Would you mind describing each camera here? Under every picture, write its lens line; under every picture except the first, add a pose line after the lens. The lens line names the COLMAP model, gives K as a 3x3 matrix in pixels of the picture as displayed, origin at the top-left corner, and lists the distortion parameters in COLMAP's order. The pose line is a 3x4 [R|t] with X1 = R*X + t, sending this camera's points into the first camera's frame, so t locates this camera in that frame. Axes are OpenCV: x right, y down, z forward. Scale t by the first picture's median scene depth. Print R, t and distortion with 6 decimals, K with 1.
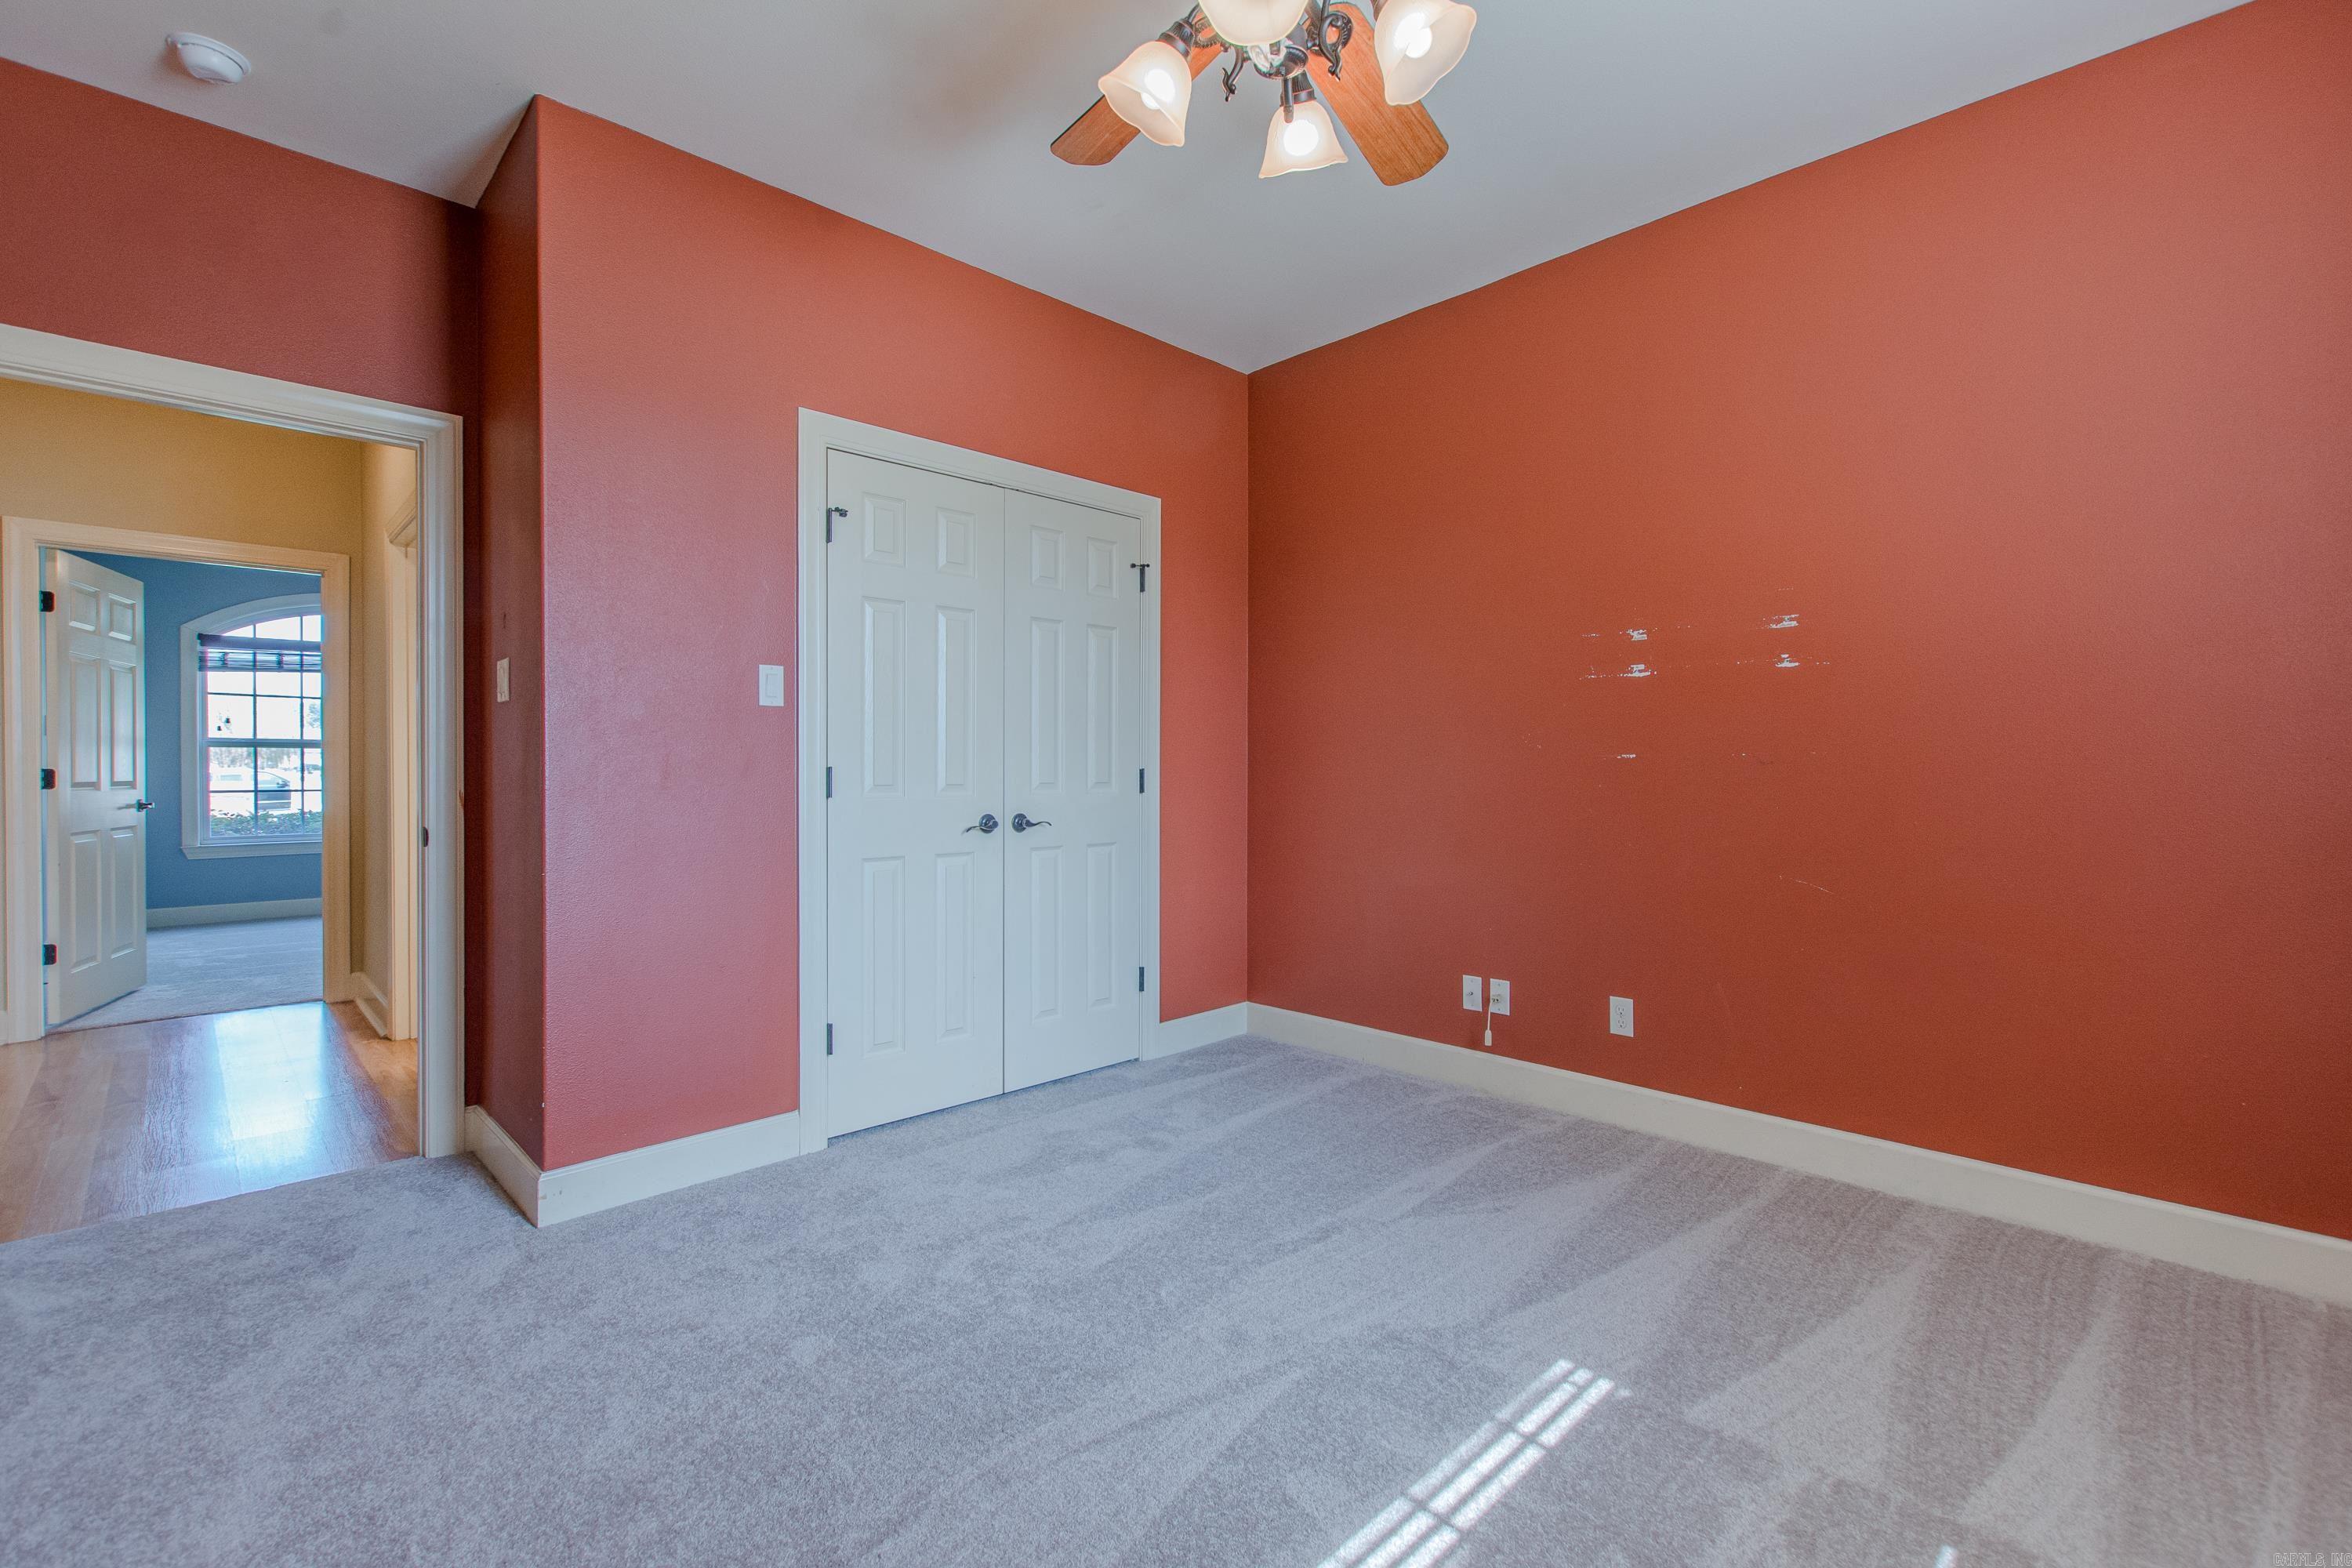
lens RADIAL K [[1024.3, 0, 1193.9], [0, 1024.3, 780.7], [0, 0, 1]] dist [-0.001028, 0.000111]
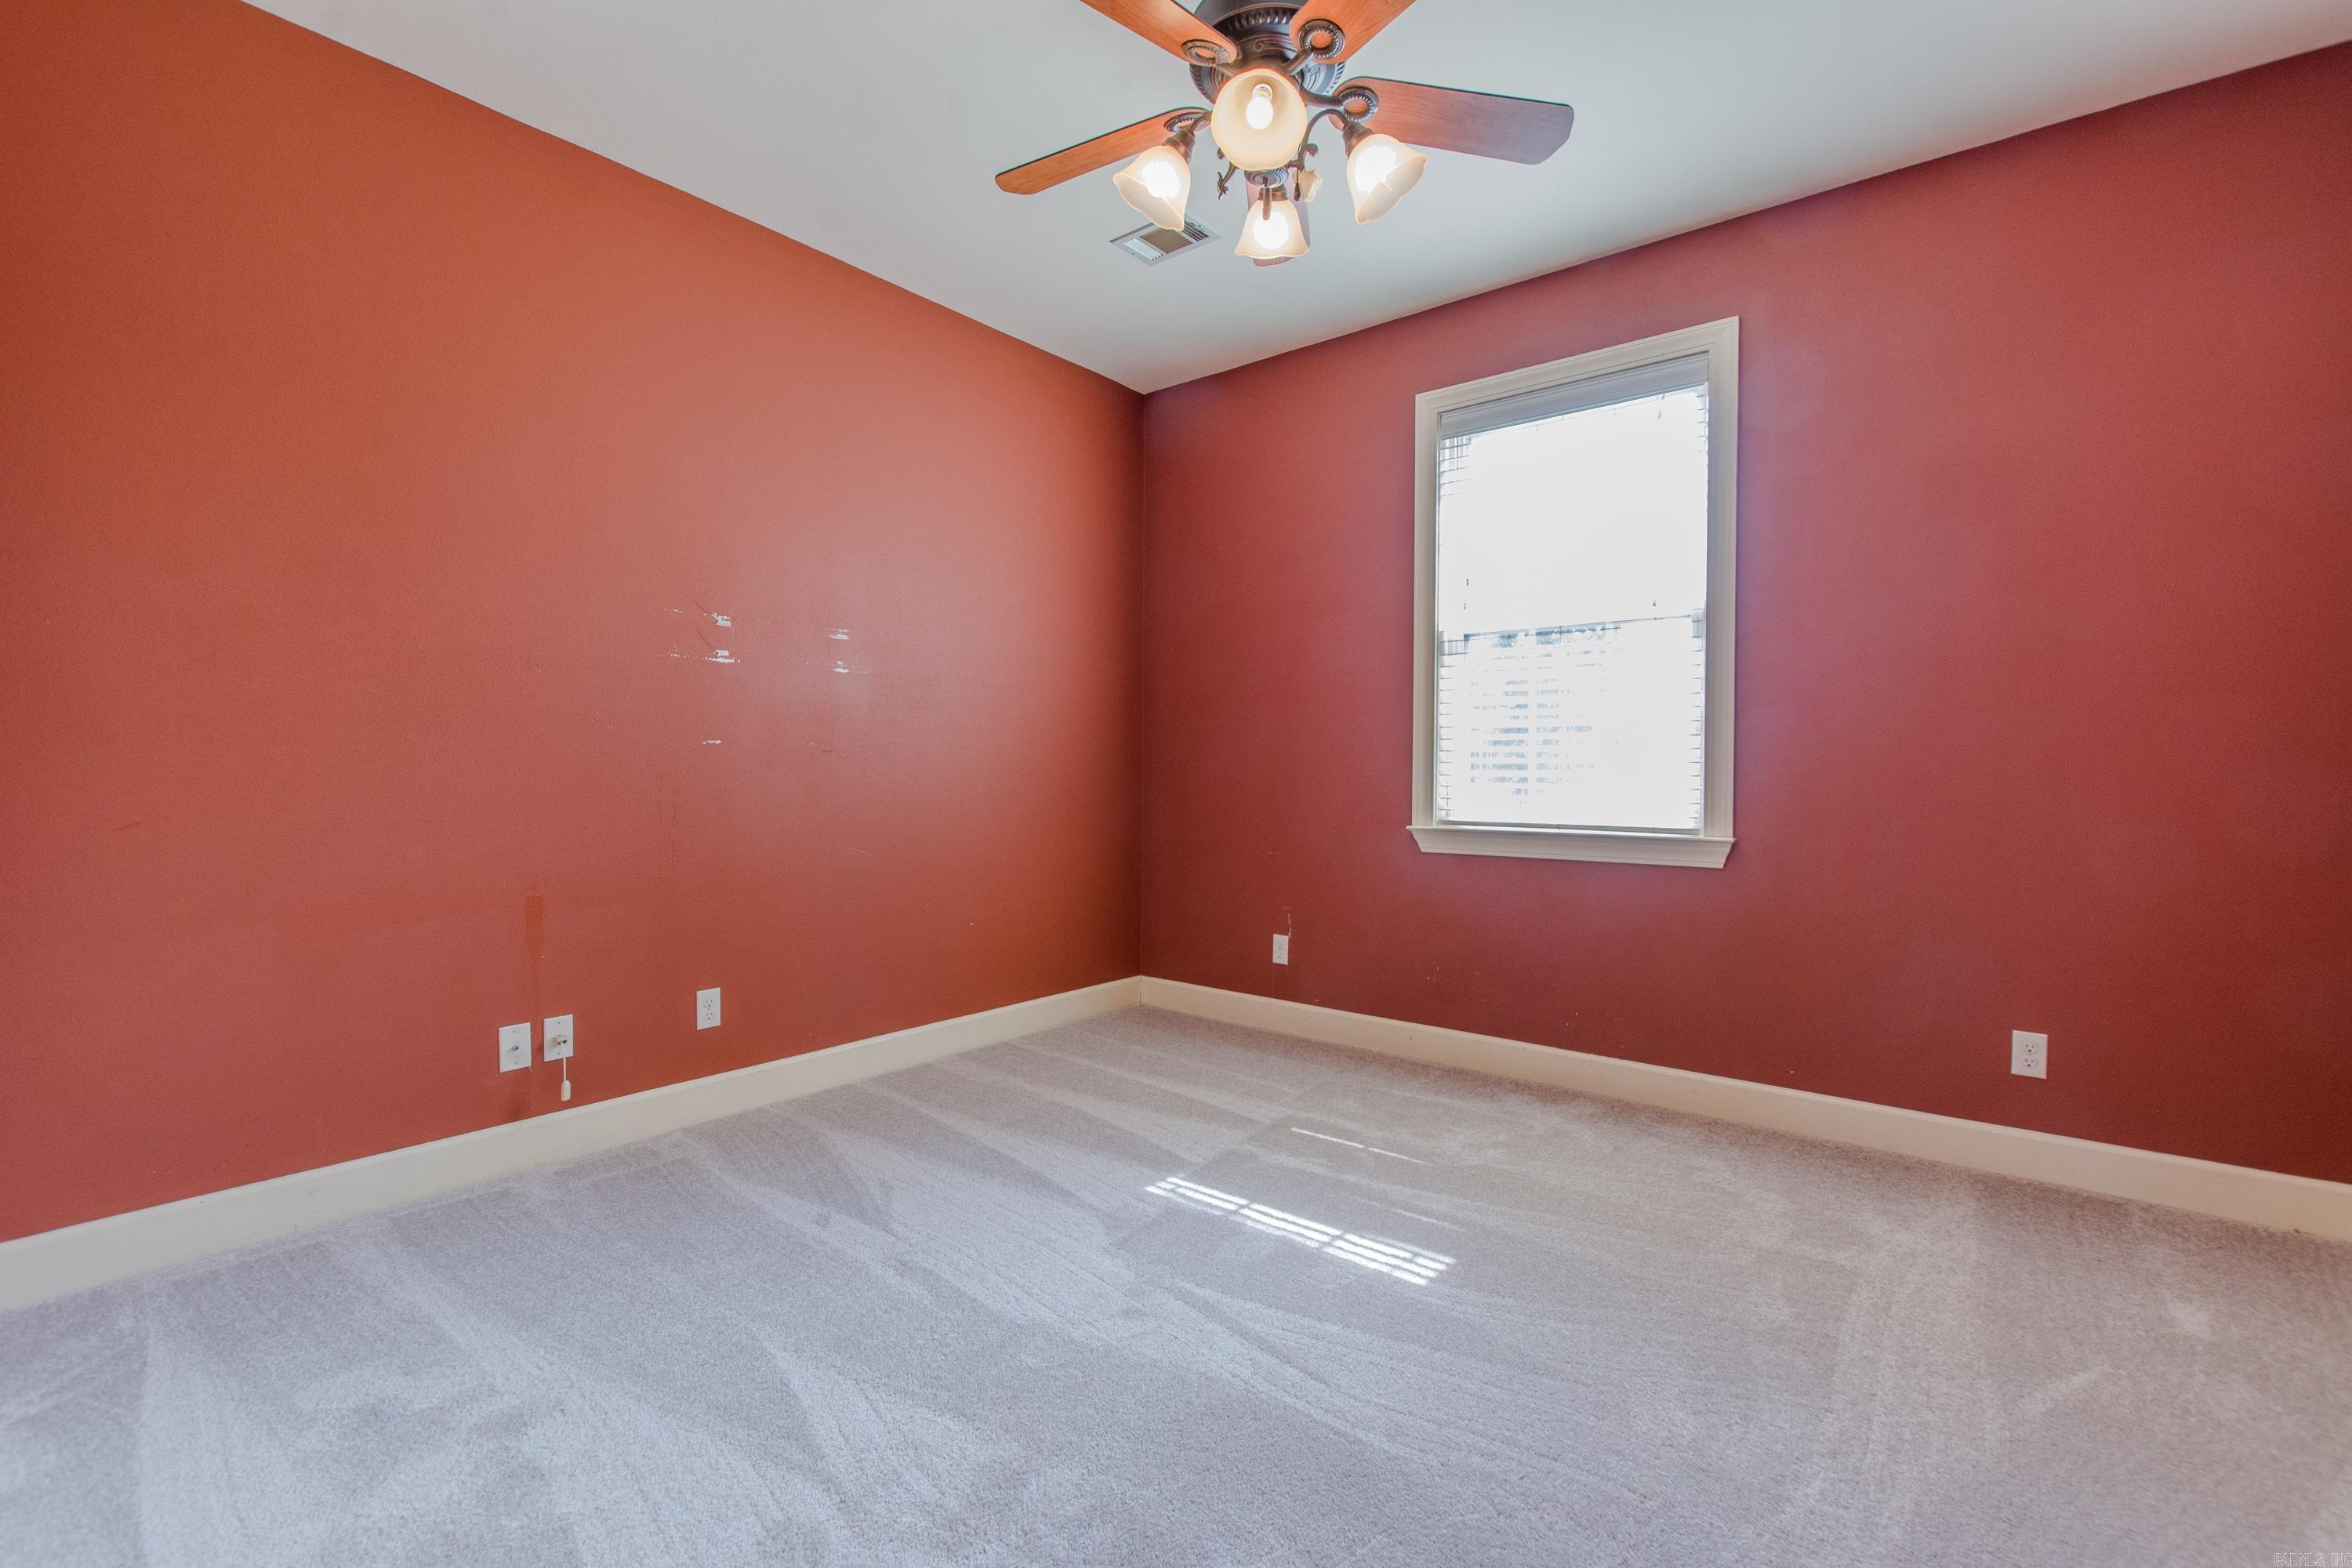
lens RADIAL K [[1024.3, 0, 1193.9], [0, 1024.3, 780.7], [0, 0, 1]] dist [-0.001028, 0.000111]
pose [[-0.118823, -0.022537, 0.992660, -0.726550], [-0.001116, 0.999745, 0.022564, -0.011804], [-0.992915, 0.001573, -0.118818, 0.790475]]
